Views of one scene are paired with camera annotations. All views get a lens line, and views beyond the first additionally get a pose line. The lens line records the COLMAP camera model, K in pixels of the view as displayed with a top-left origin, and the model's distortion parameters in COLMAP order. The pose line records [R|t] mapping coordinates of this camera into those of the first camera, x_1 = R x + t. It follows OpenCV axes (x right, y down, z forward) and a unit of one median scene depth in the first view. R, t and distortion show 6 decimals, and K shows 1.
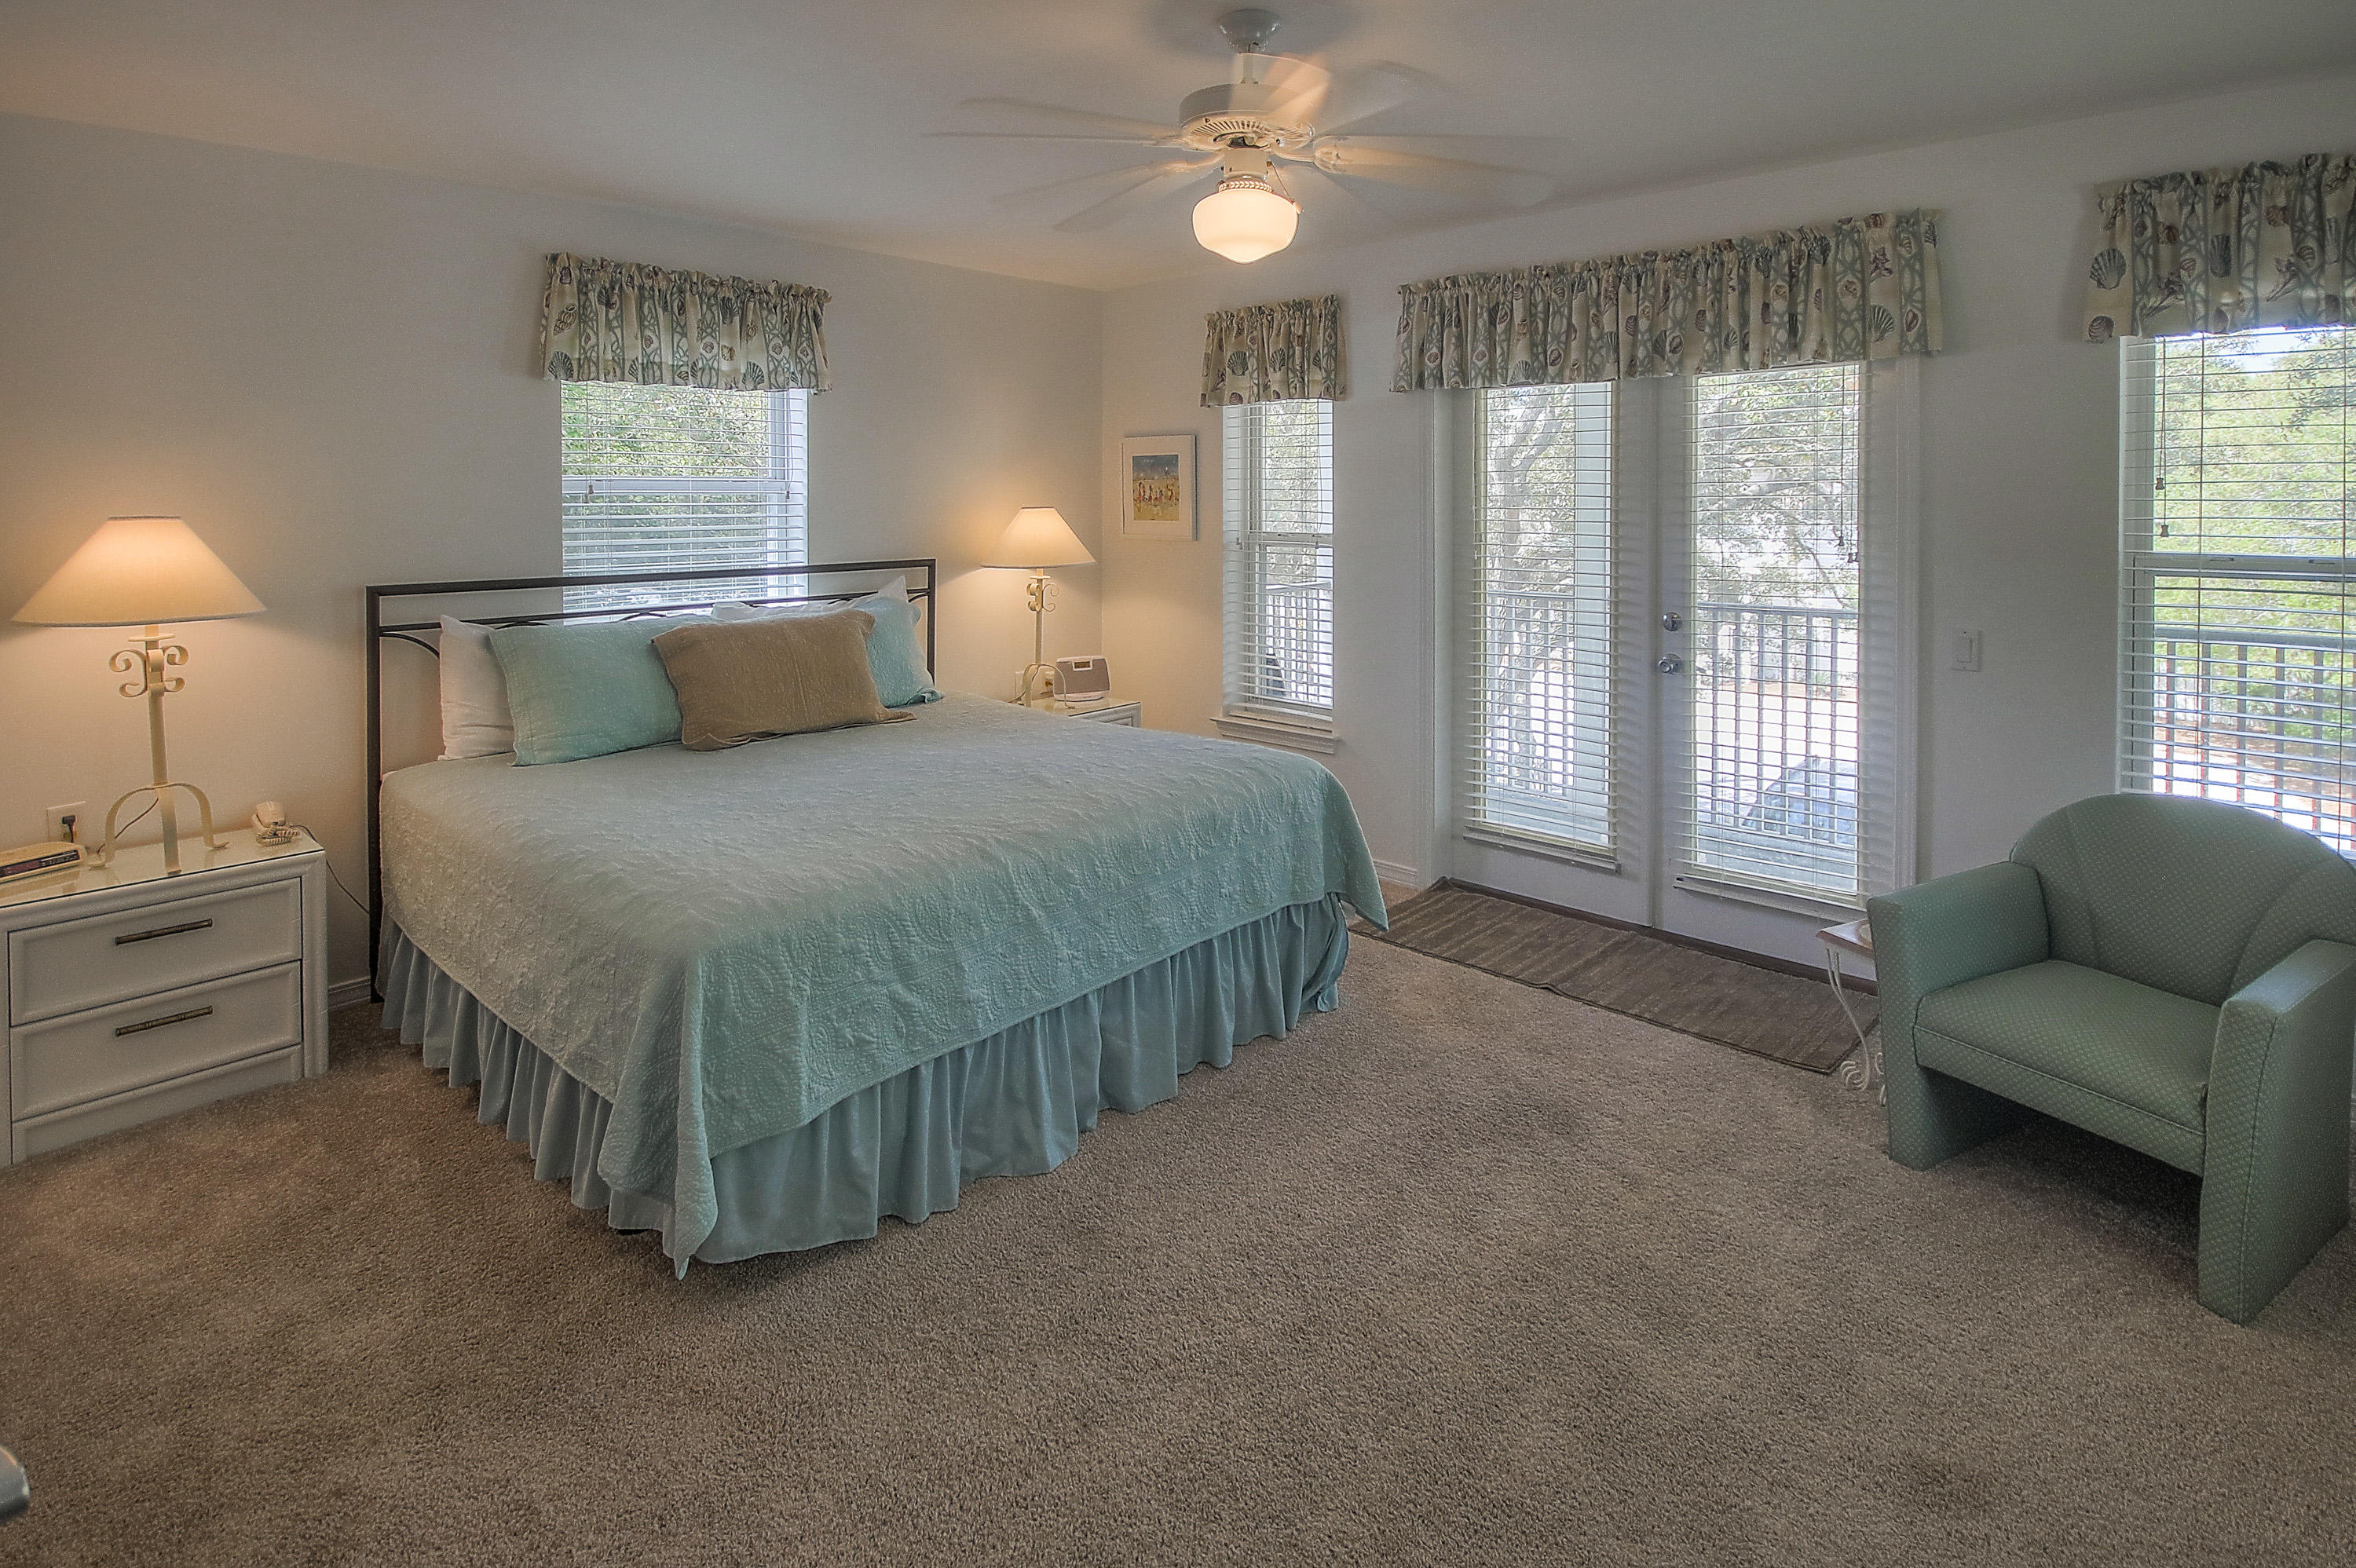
lens RADIAL K [[1114.3, 0, 1171.6], [0, 1114.3, 831.1], [0, 0, 1]] dist [0.002200, -0.008372]
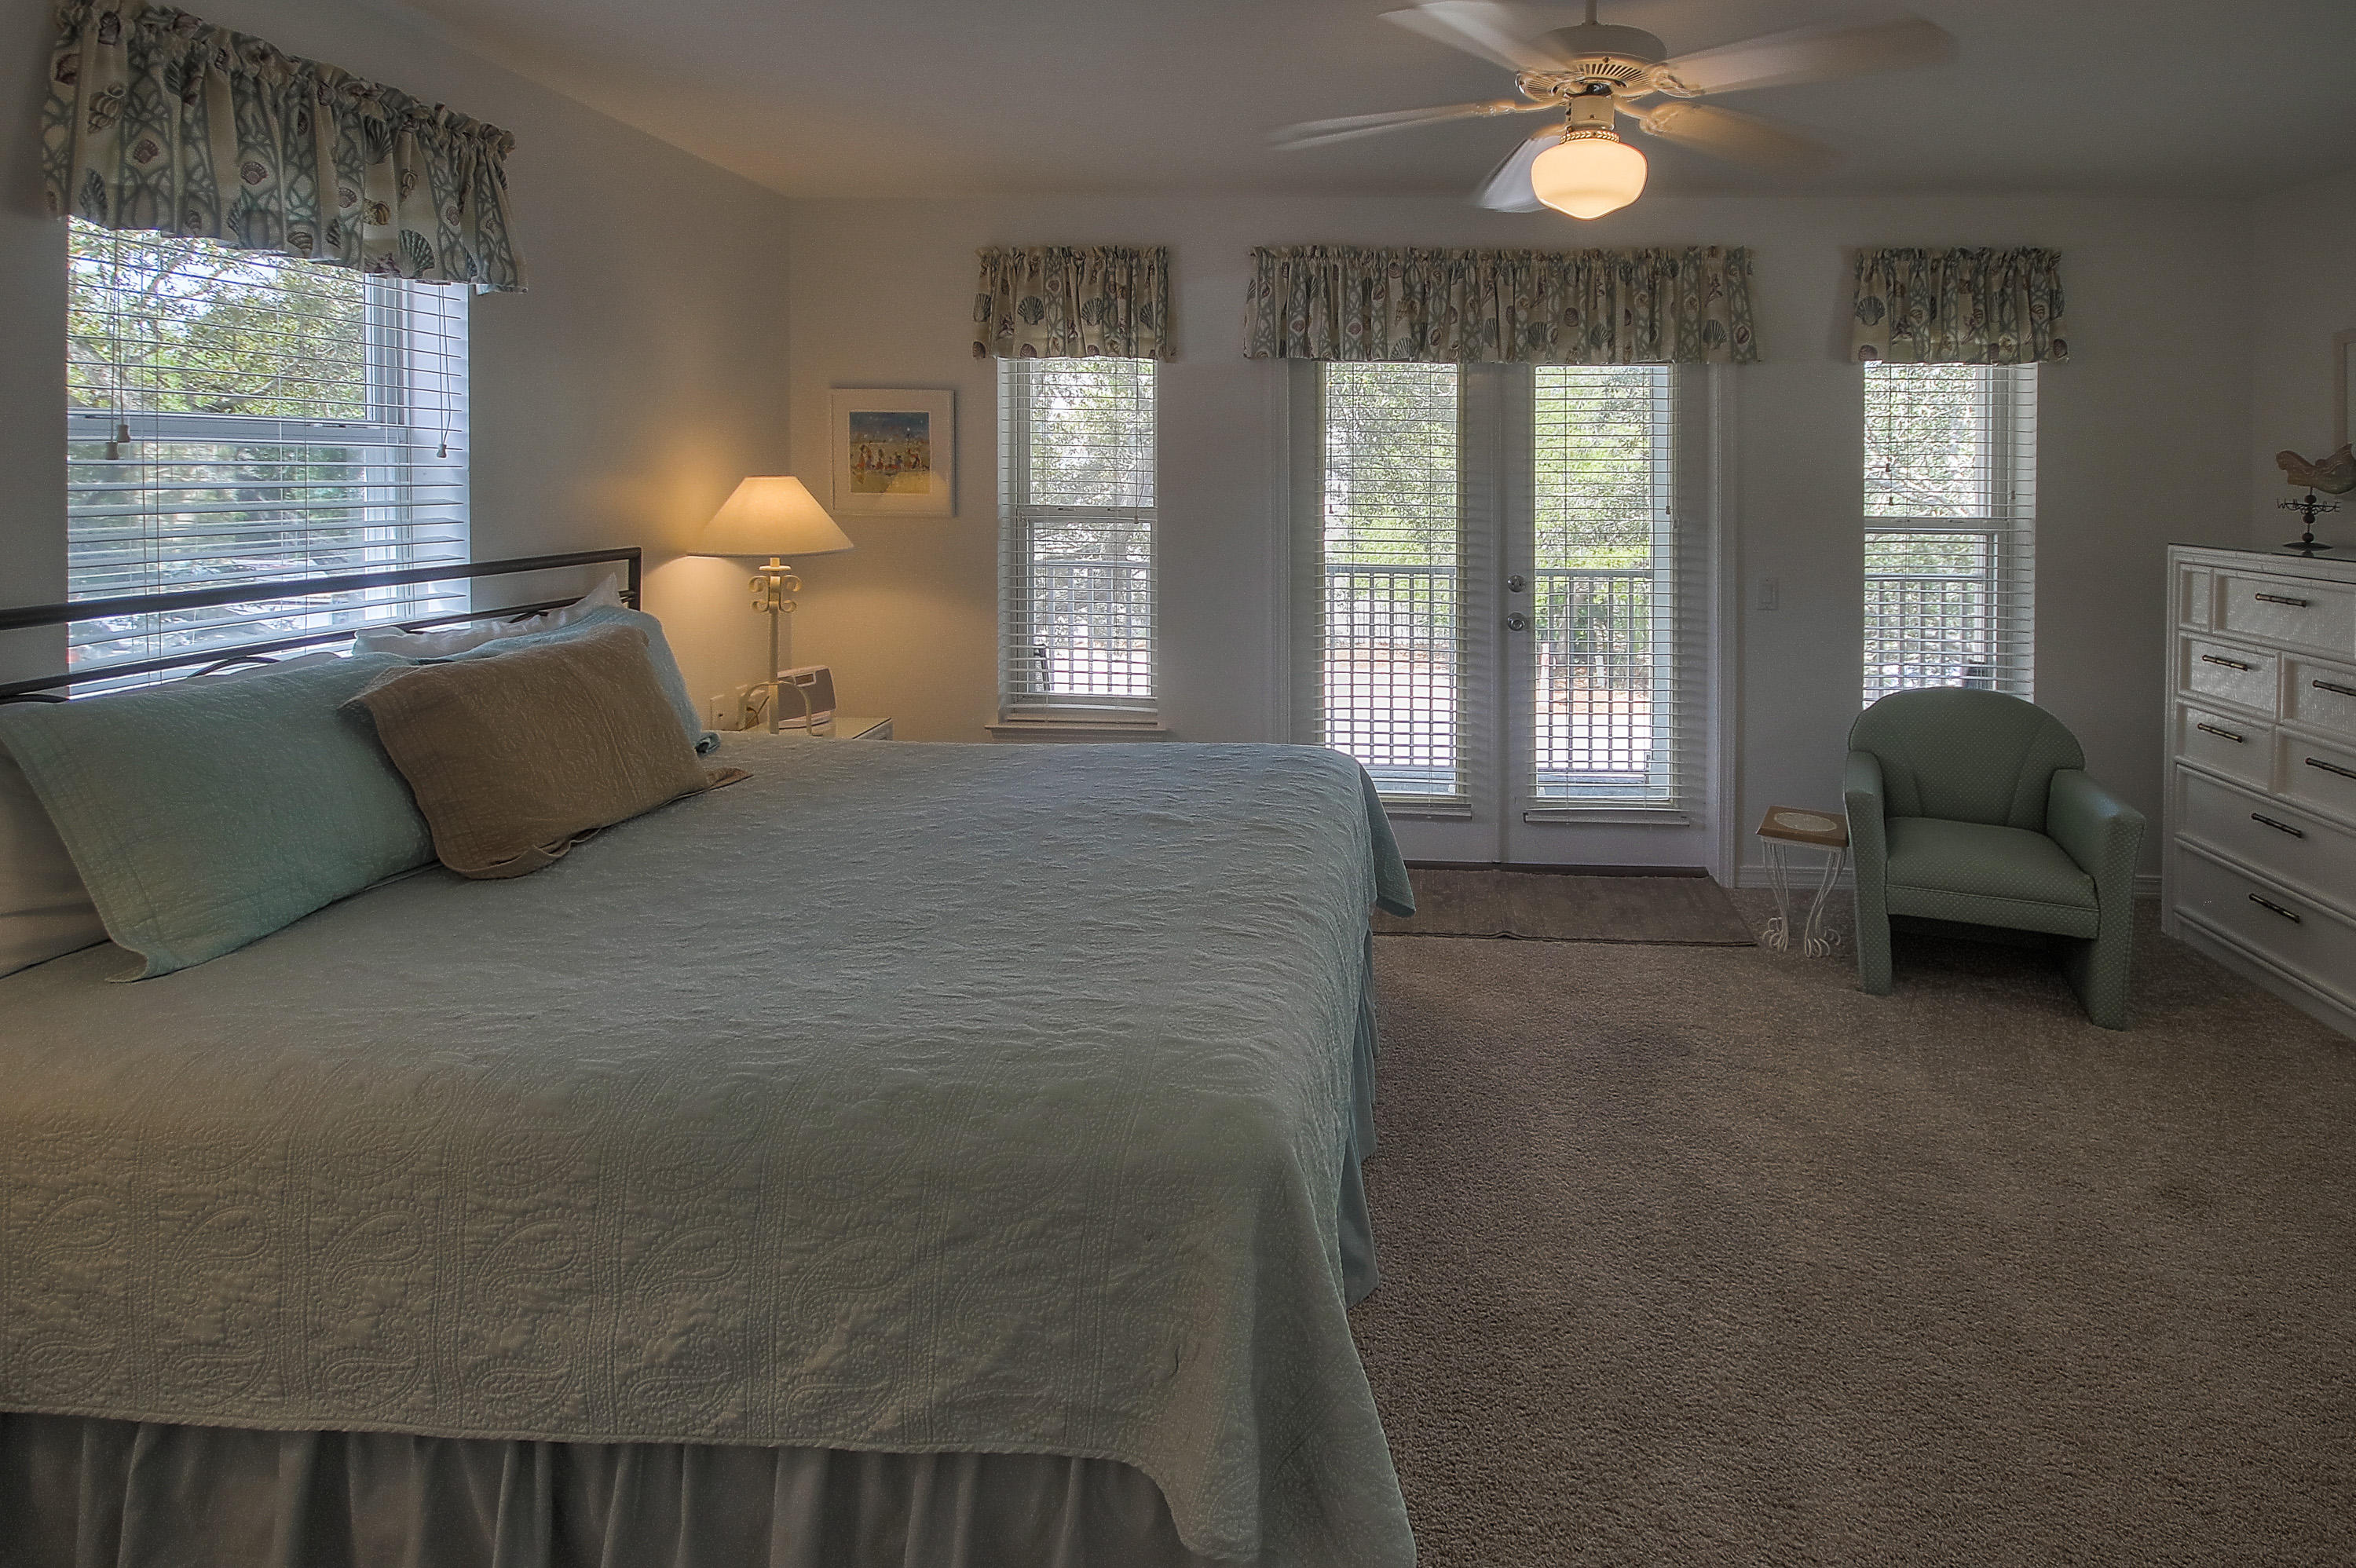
lens RADIAL K [[1148.0, 0, 1178.0], [0, 1148.0, 784.0], [0, 0, 1]] dist [-0.003606, -0.014346]
pose [[0.775054, -0.152614, 0.613189, -0.495964], [0.168499, 0.985175, 0.032217, -0.078949], [-0.609015, 0.078352, 0.789279, 0.294677]]
